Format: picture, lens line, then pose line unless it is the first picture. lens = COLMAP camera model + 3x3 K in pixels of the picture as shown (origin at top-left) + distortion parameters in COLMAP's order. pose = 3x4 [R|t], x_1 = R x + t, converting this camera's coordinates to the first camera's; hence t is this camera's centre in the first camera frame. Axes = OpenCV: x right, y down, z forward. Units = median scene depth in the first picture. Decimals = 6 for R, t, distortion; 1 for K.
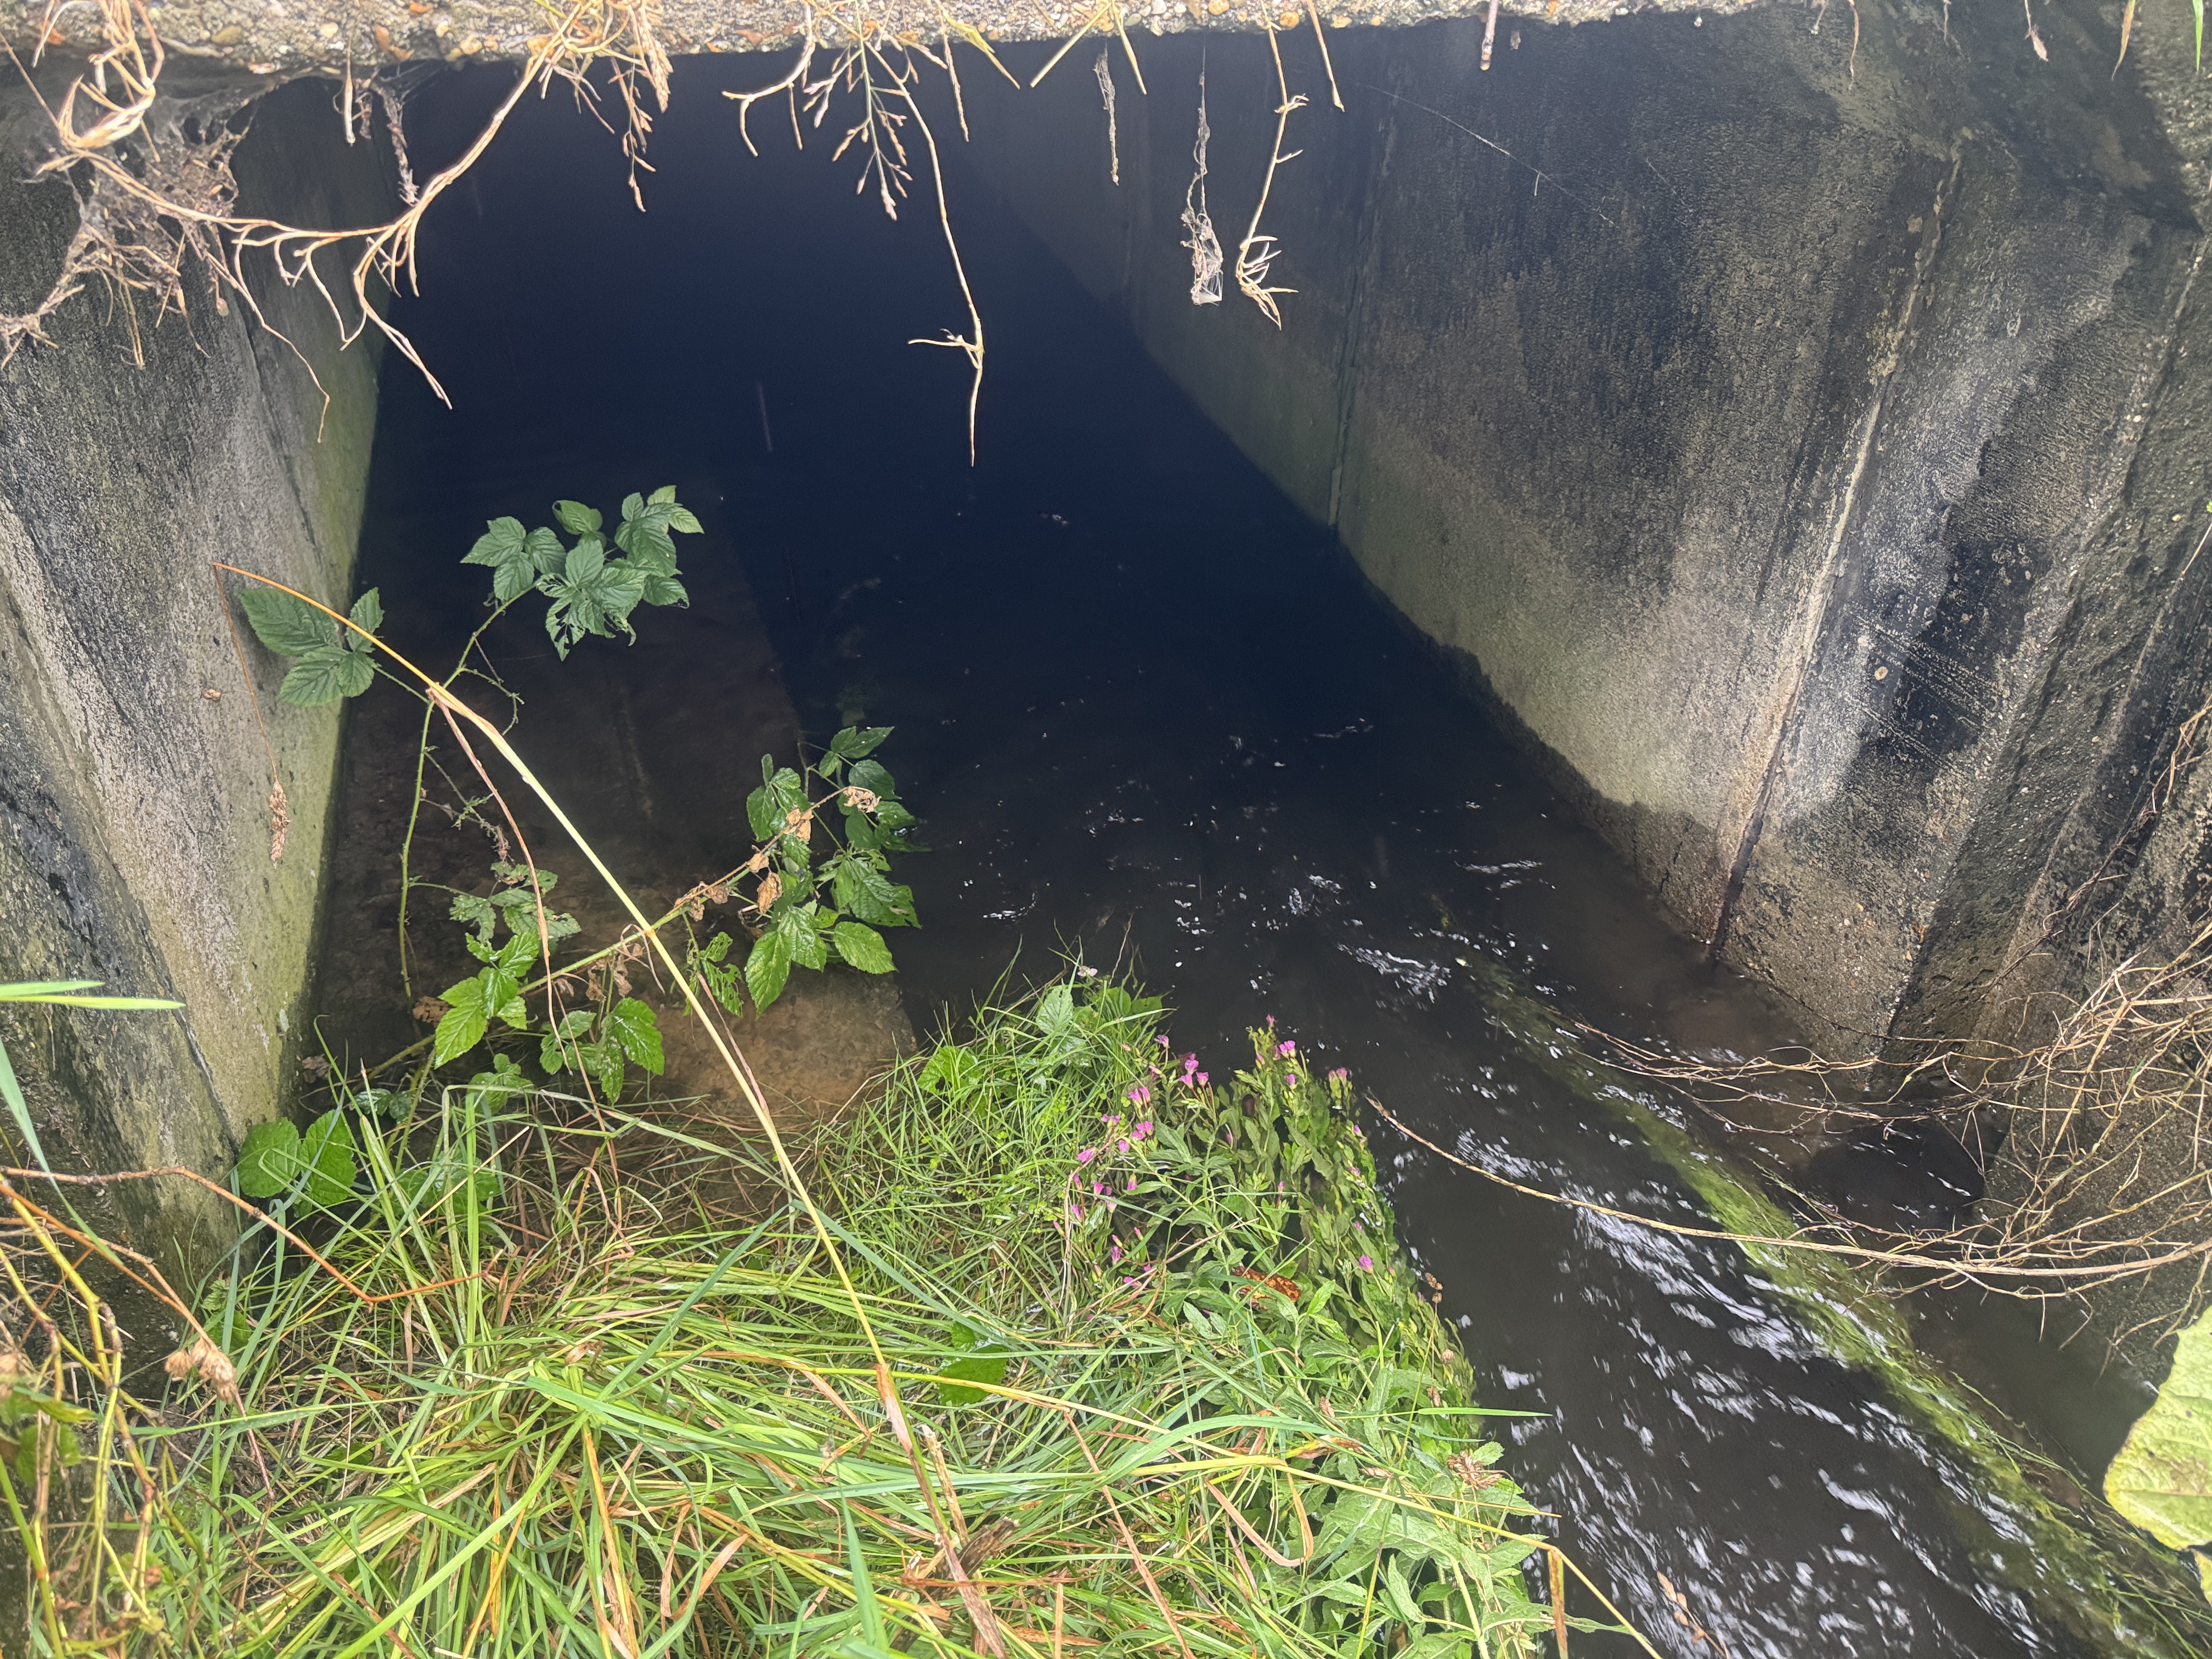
lens RADIAL K [[1570.8, 0, 1093.6], [0, 1570.8, 835.3], [0, 0, 1]] dist [0.045567, -0.069604]
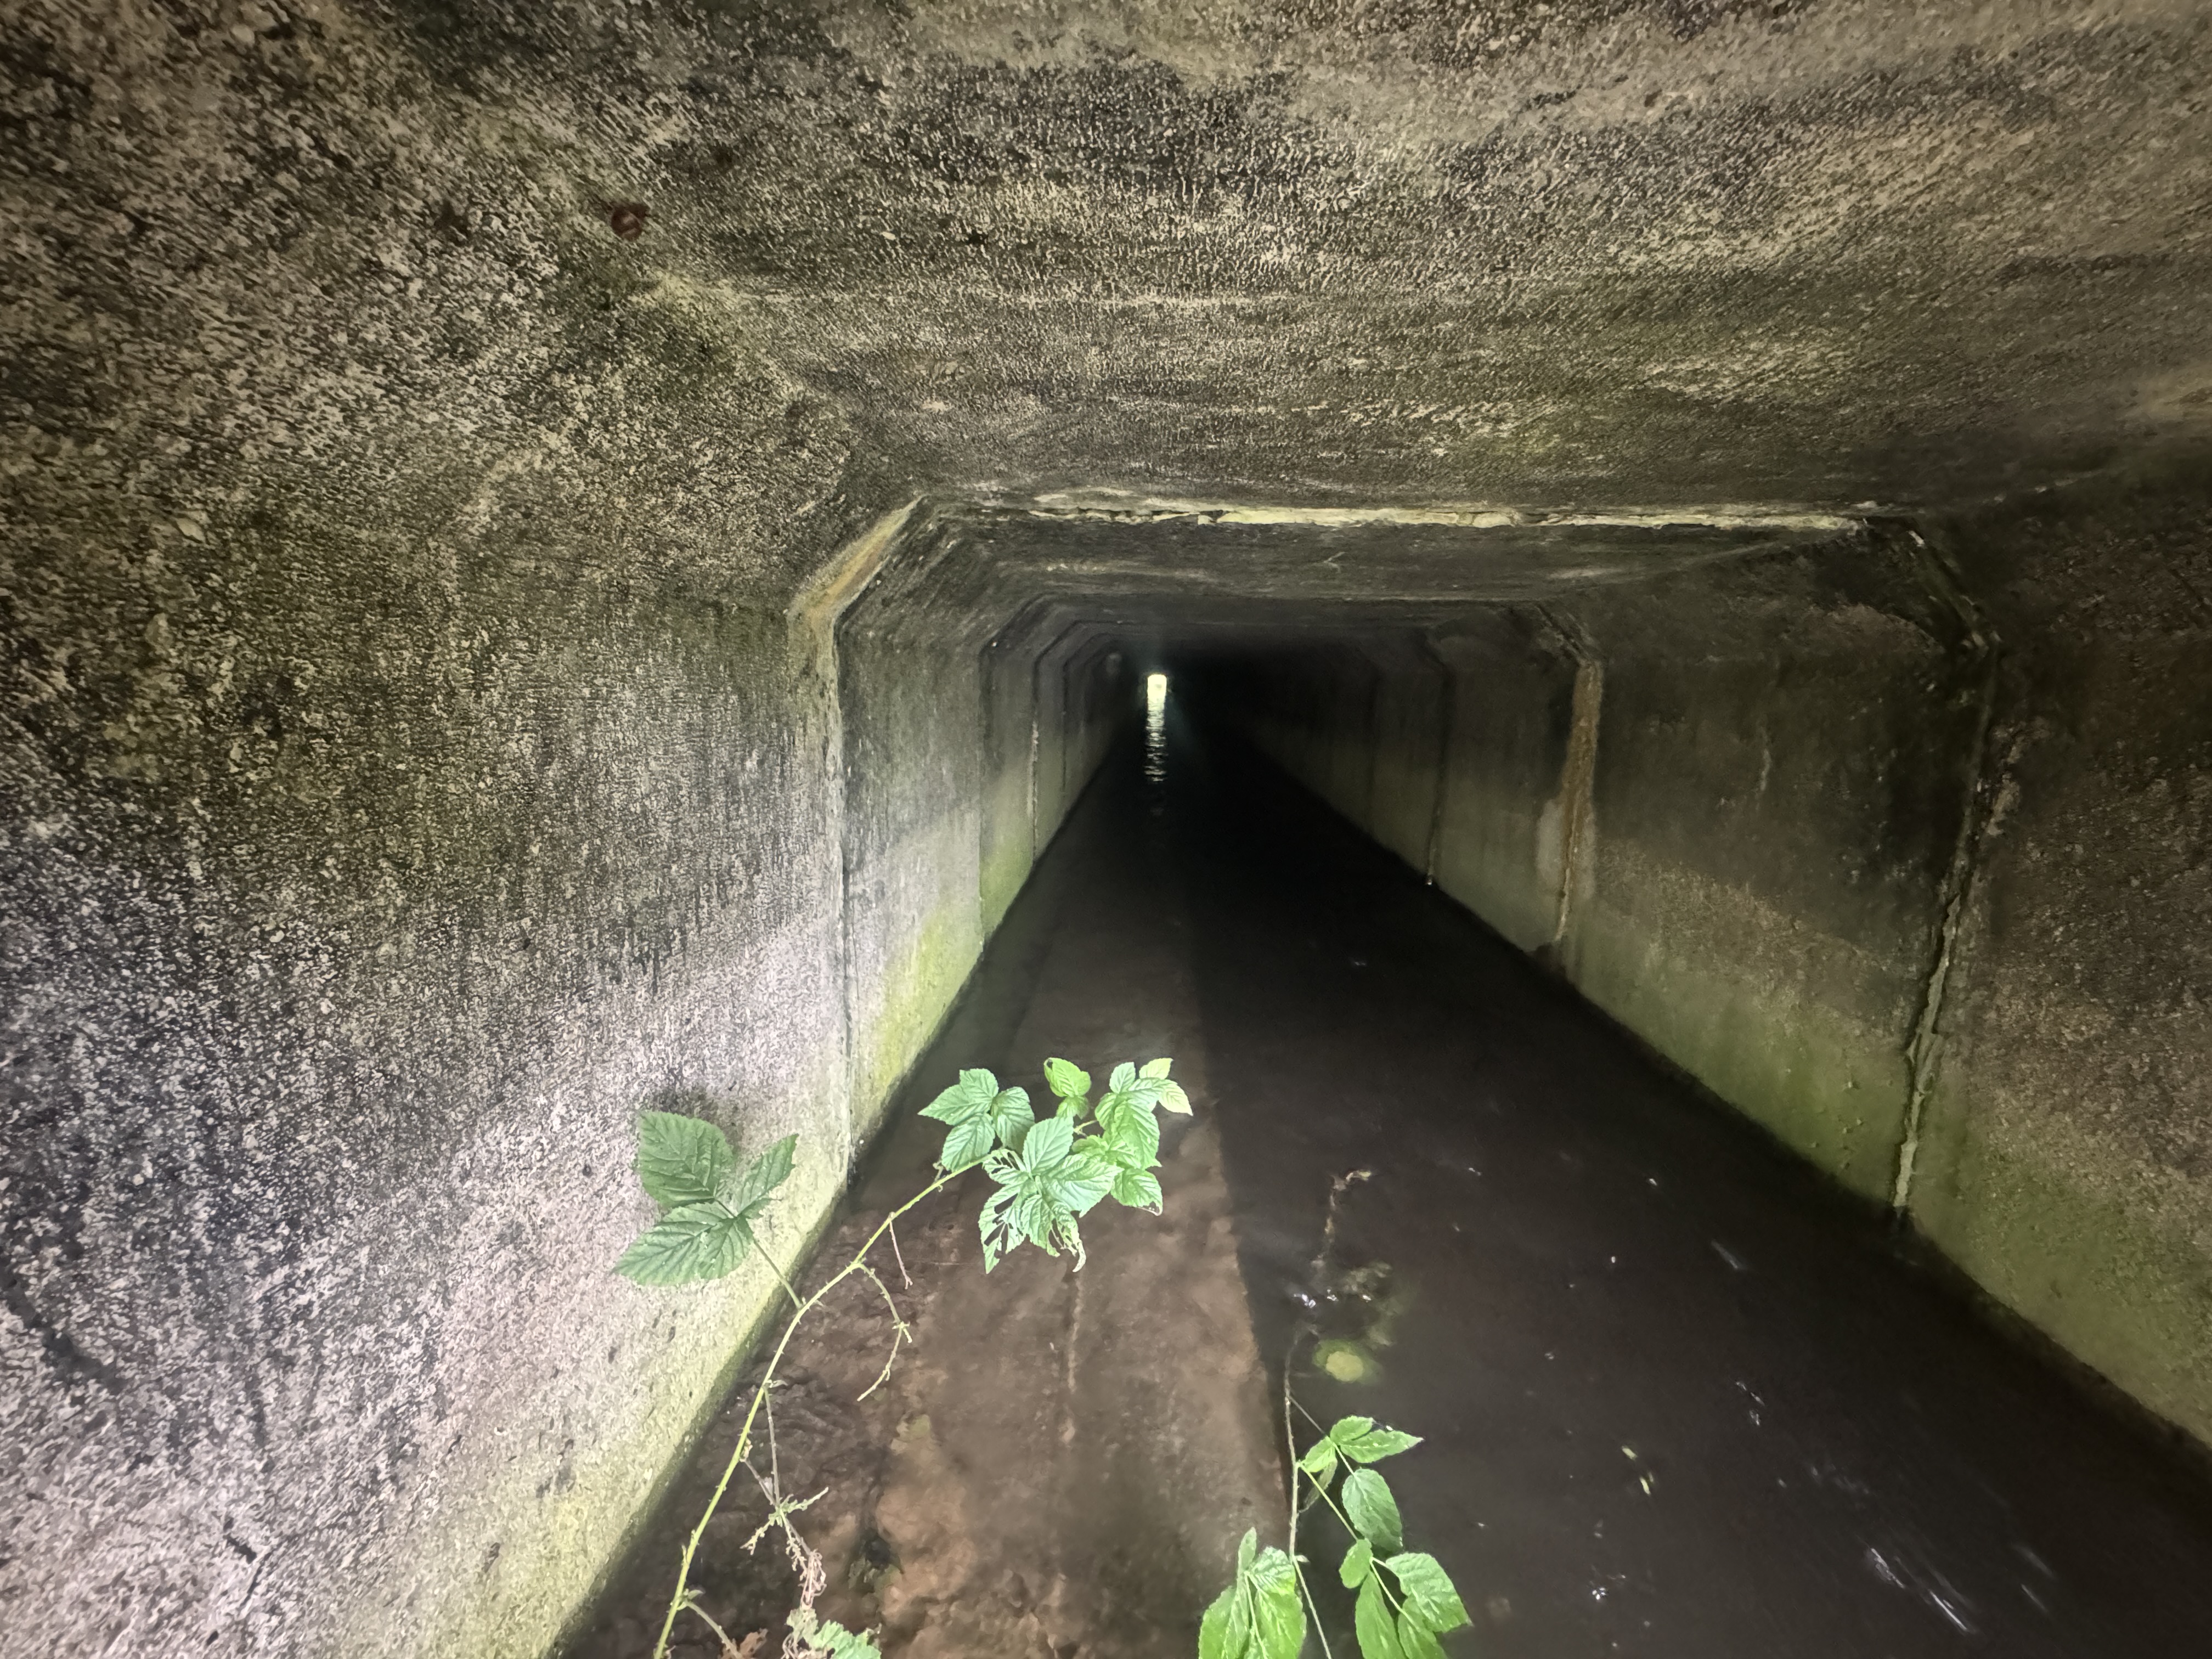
lens RADIAL K [[882.6, 0, 1106.0], [0, 882.6, 829.5], [0, 0, 1]] dist [-0.002751, -0.000131]
pose [[0.936169, 0.065393, -0.345414, -0.172422], [-0.214928, 0.883996, -0.415160, -0.150340], [0.278196, 0.462899, 0.841624, 0.634449]]
